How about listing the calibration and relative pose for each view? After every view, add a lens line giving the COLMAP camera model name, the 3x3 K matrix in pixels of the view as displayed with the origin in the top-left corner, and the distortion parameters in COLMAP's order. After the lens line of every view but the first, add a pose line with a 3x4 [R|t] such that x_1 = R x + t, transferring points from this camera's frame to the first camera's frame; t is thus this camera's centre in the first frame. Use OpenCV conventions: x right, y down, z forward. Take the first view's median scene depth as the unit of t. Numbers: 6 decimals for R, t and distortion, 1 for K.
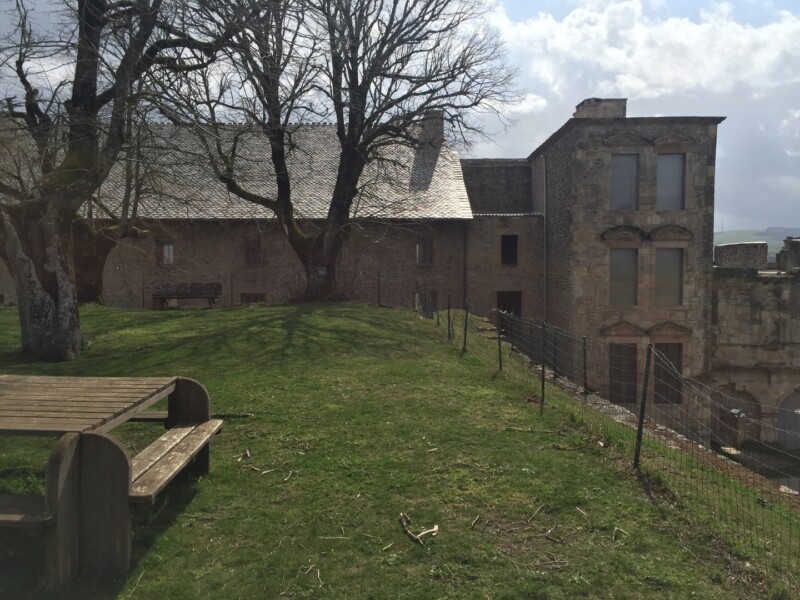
lens RADIAL K [[683.0, 0, 398.1], [0, 683.0, 294.6], [0, 0, 1]] dist [0.071078, -0.077702]
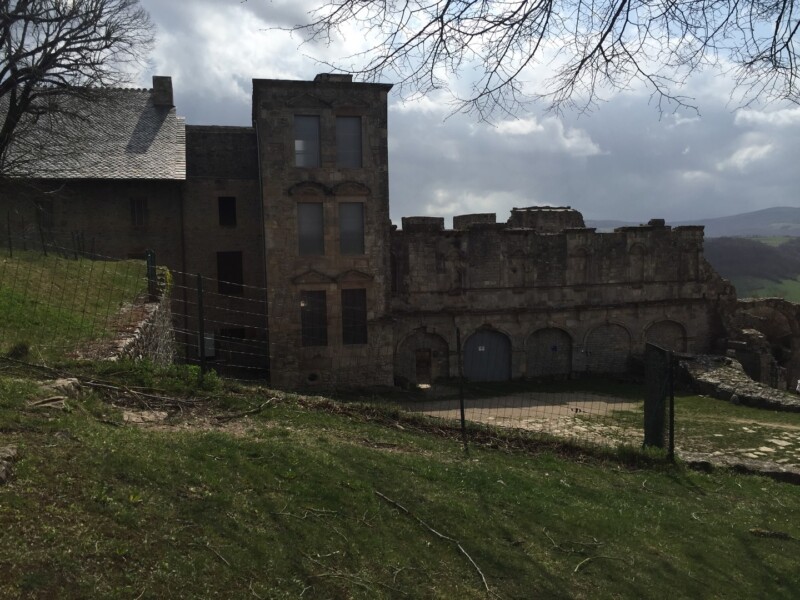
lens RADIAL K [[683.0, 0, 402.8], [0, 683.0, 292.6], [0, 0, 1]] dist [0.071078, -0.077702]
pose [[0.974374, -0.032528, 0.222571, 0.224862], [0.032078, 0.999469, 0.005640, 0.072382], [-0.222637, 0.001644, 0.974900, -0.083121]]
